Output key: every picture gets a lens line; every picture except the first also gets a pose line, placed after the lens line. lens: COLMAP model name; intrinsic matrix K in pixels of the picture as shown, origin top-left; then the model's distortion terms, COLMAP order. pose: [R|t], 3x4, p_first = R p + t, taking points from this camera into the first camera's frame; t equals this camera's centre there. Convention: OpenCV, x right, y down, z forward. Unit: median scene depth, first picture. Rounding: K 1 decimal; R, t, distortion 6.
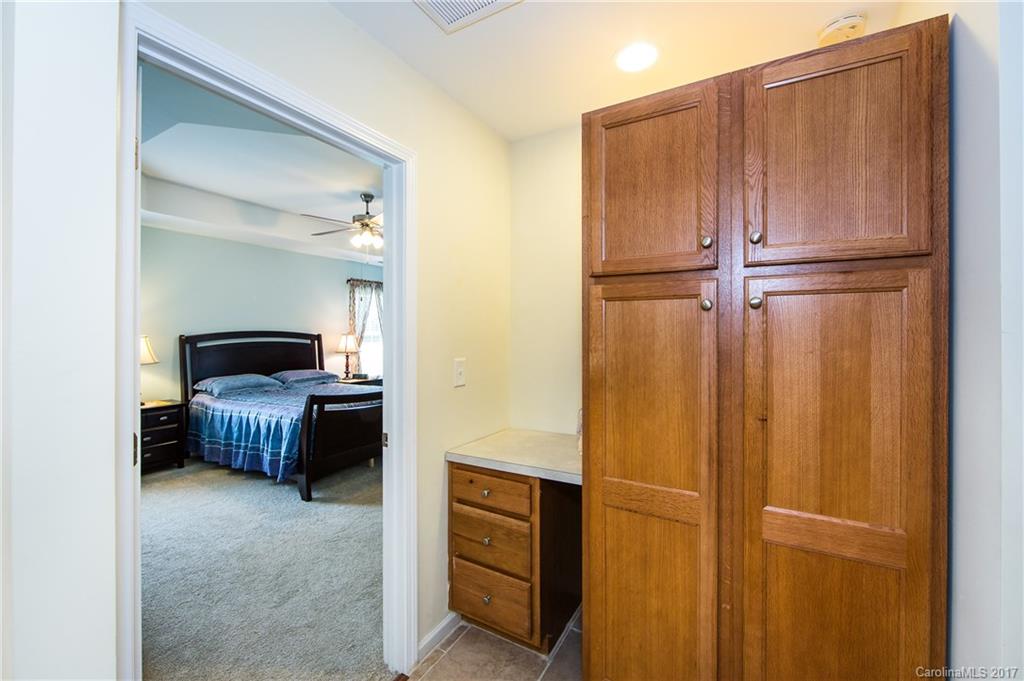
lens RADIAL K [[406.1, 0, 513.8], [0, 406.1, 334.3], [0, 0, 1]] dist [-0.001864, -0.000307]
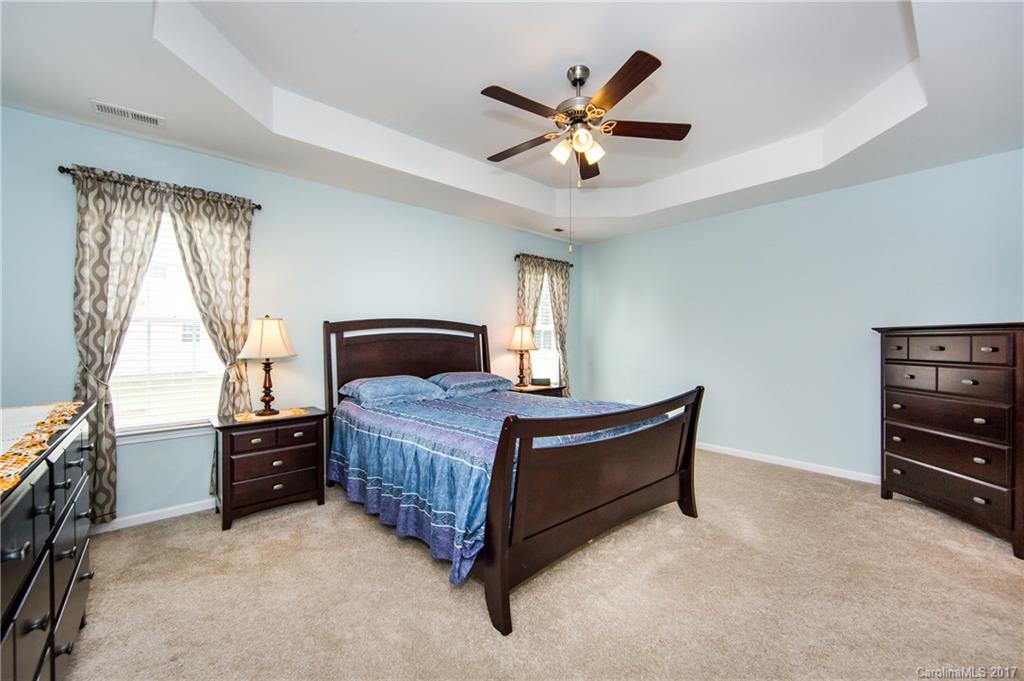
lens RADIAL K [[406.1, 0, 510.7], [0, 406.1, 342.2], [0, 0, 1]] dist [-0.001864, -0.000307]
pose [[0.947311, -0.004056, -0.320289, -0.200928], [0.003595, 0.999991, -0.002030, 0.034735], [0.320295, 0.000772, 0.947318, 0.314627]]
